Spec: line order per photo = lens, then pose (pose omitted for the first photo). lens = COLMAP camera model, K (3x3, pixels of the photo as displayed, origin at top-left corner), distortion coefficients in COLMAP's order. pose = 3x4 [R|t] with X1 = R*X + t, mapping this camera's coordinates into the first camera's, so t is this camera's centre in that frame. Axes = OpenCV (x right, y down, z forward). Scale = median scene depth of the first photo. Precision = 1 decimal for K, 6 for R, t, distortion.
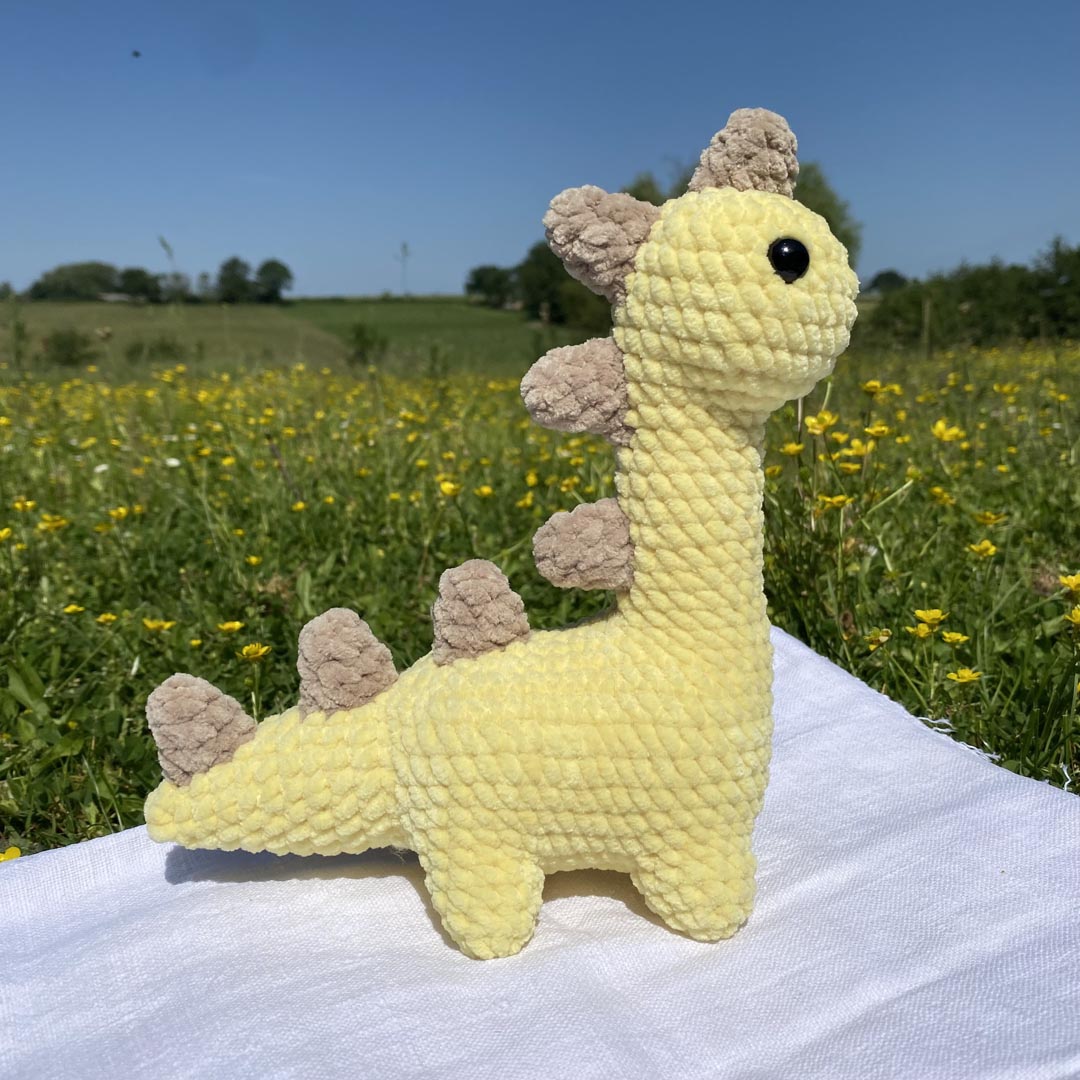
lens RADIAL K [[1030.0, 0, 540.0], [0, 1030.0, 540.0], [0, 0, 1]] dist [-0.008813, -0.020131]
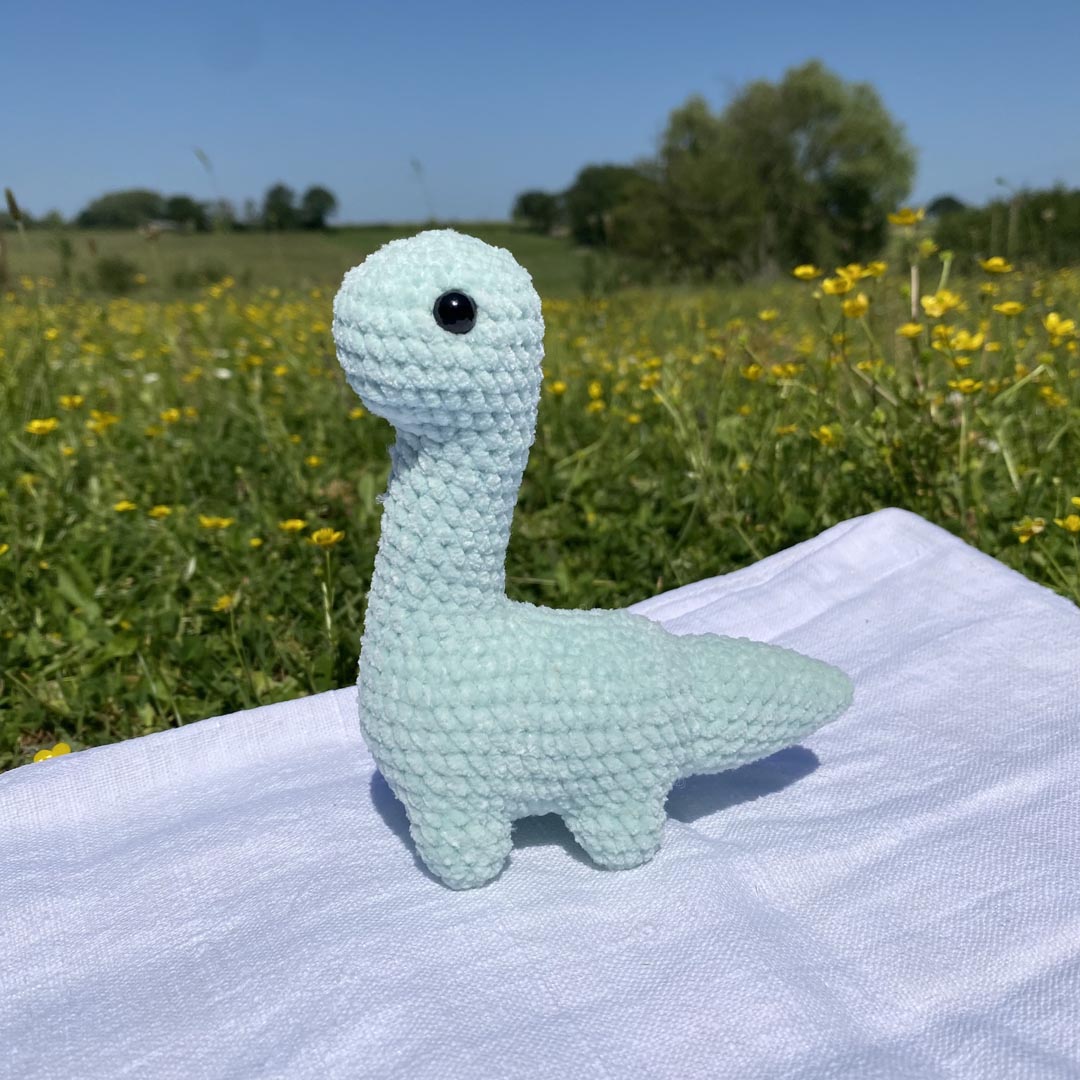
lens RADIAL K [[1013.7, 0, 561.9], [0, 1013.7, 540.4], [0, 0, 1]] dist [0.071358, -0.231184]
pose [[0.999732, 0.008234, -0.021653, -0.037492], [-0.006736, 0.997639, 0.068352, 0.034989], [0.022165, -0.068188, 0.997426, 0.085307]]
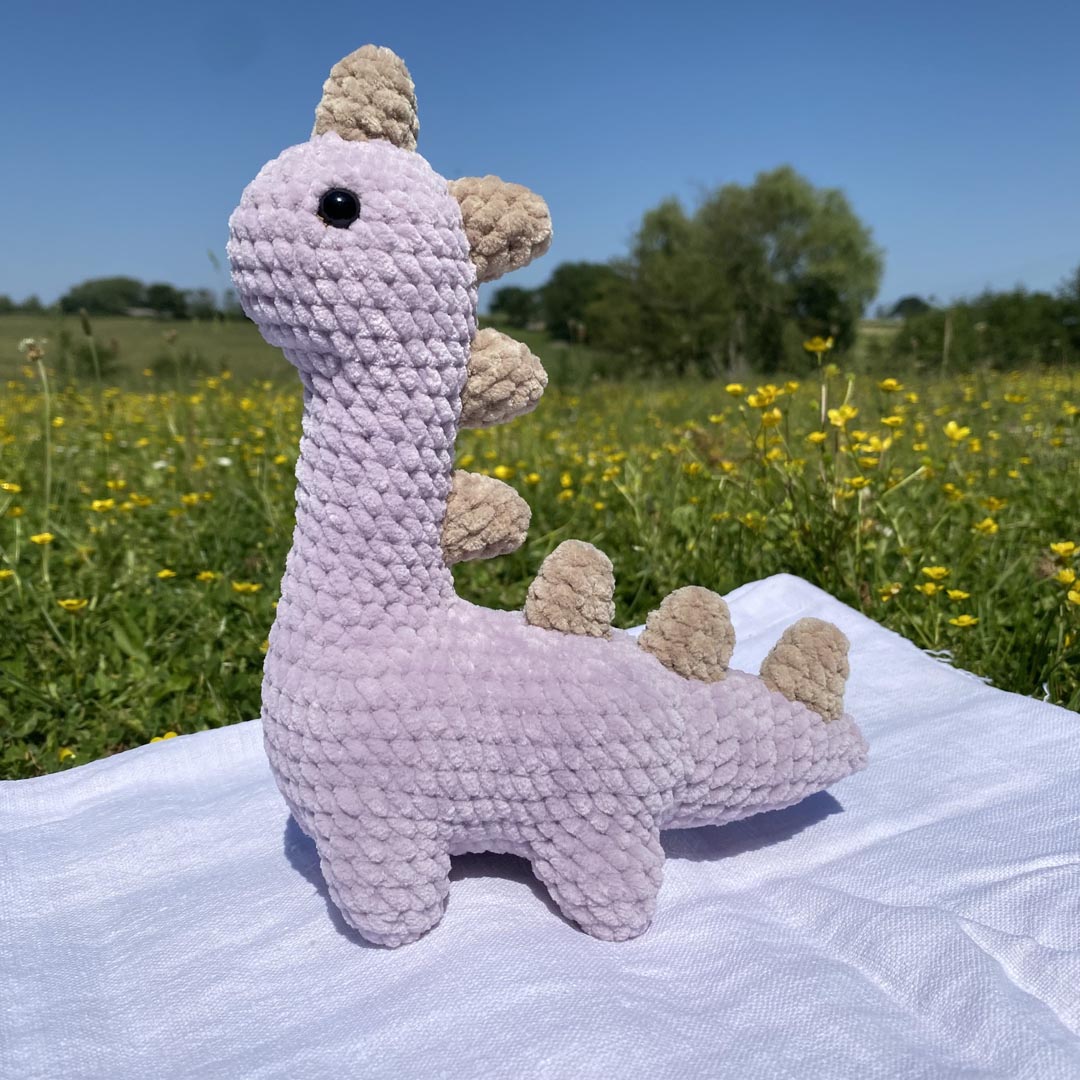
lens RADIAL K [[1030.0, 0, 540.0], [0, 1030.0, 540.0], [0, 0, 1]] dist [-0.008813, -0.020131]
pose [[0.999681, 0.018004, -0.017726, -0.033179], [-0.018344, 0.999648, -0.019154, 0.048445], [0.017375, 0.019473, 0.999659, -0.119493]]
